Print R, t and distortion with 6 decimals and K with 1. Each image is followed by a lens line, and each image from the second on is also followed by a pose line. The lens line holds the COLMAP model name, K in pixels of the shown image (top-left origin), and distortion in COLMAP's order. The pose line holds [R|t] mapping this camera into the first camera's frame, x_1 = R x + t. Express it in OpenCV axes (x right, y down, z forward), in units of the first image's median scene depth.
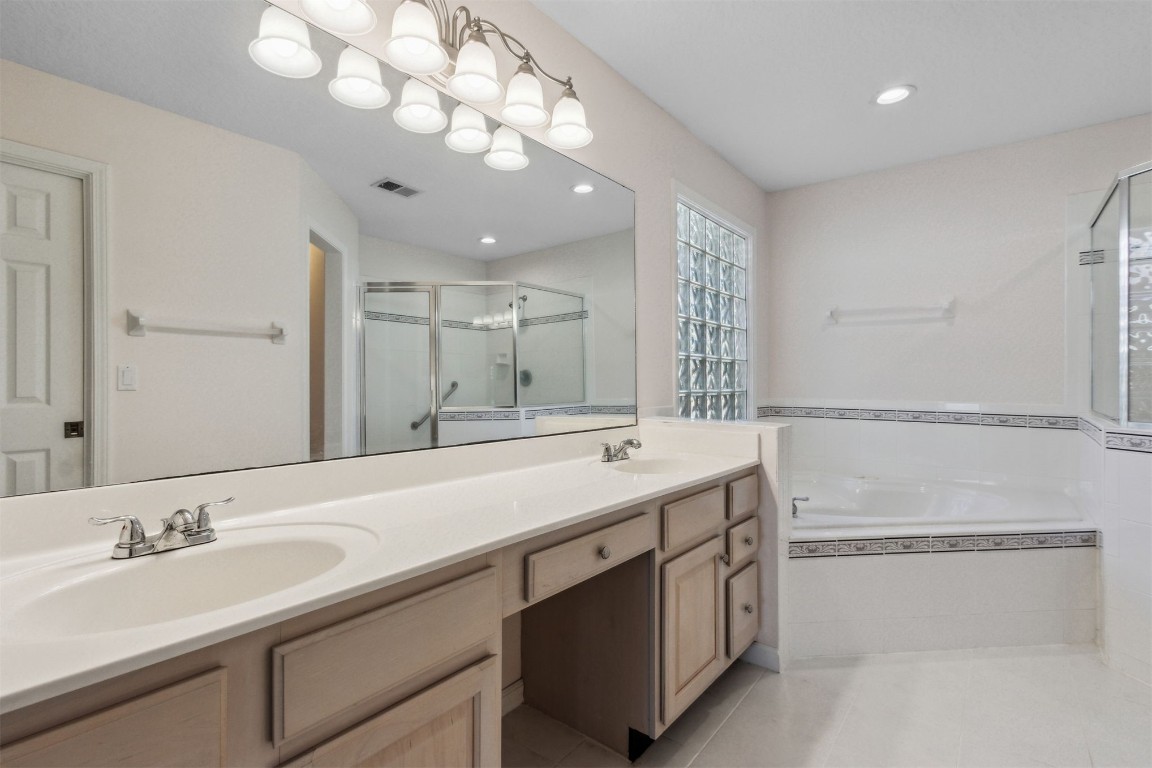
lens RADIAL K [[532.2, 0, 563.3], [0, 532.2, 391.2], [0, 0, 1]] dist [-0.000892, 0.000003]
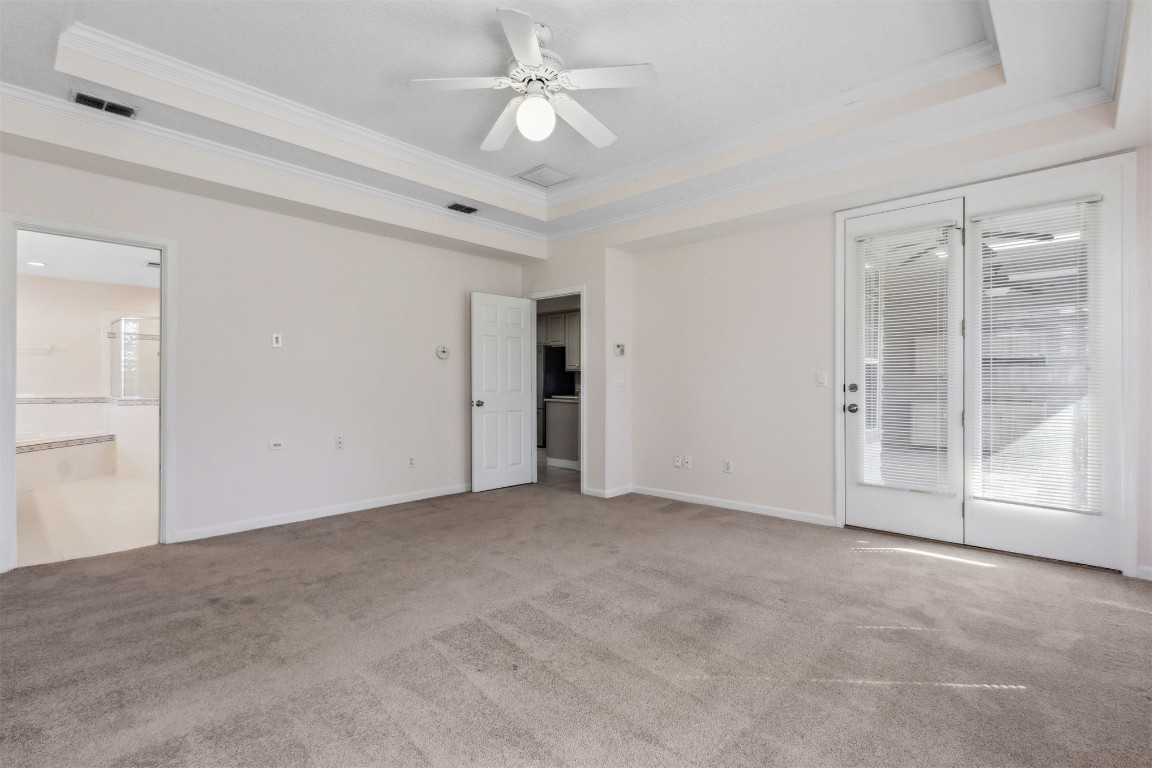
lens RADIAL K [[541.4, 0, 576.0], [0, 541.4, 384.0], [0, 0, 1]] dist [-0.002836, -0.000541]
pose [[0.066382, 0.005139, 0.997781, -1.453309], [0.003473, 0.999979, -0.005381, 0.005320], [-0.997788, 0.003823, 0.066363, -1.405731]]
